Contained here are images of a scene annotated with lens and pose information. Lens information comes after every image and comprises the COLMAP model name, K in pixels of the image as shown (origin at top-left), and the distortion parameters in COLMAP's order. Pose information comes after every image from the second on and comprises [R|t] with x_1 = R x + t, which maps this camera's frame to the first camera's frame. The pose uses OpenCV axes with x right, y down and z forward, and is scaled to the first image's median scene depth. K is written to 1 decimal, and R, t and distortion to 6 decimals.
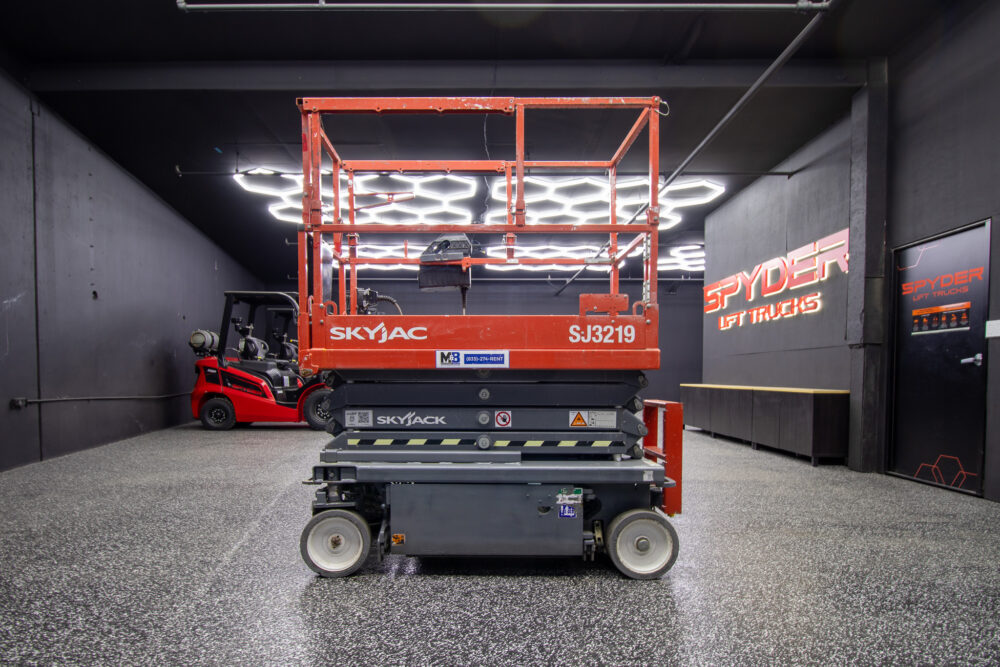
lens RADIAL K [[521.9, 0, 465.5], [0, 521.9, 380.0], [0, 0, 1]] dist [-0.005904, -0.001776]
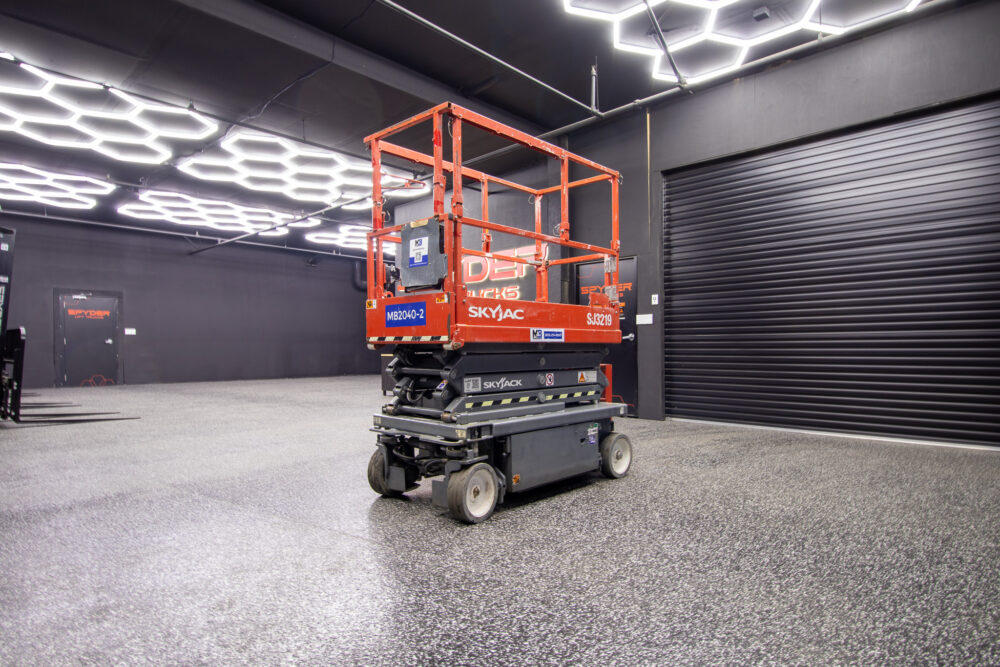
lens RADIAL K [[571.7, 0, 466.6], [0, 571.7, 334.7], [0, 0, 1]] dist [-0.002632, -0.004787]
pose [[0.698379, 0.011387, 0.715637, -1.124975], [0.010088, 0.999618, -0.025750, -0.005247], [-0.715657, 0.025202, 0.697997, 0.116874]]
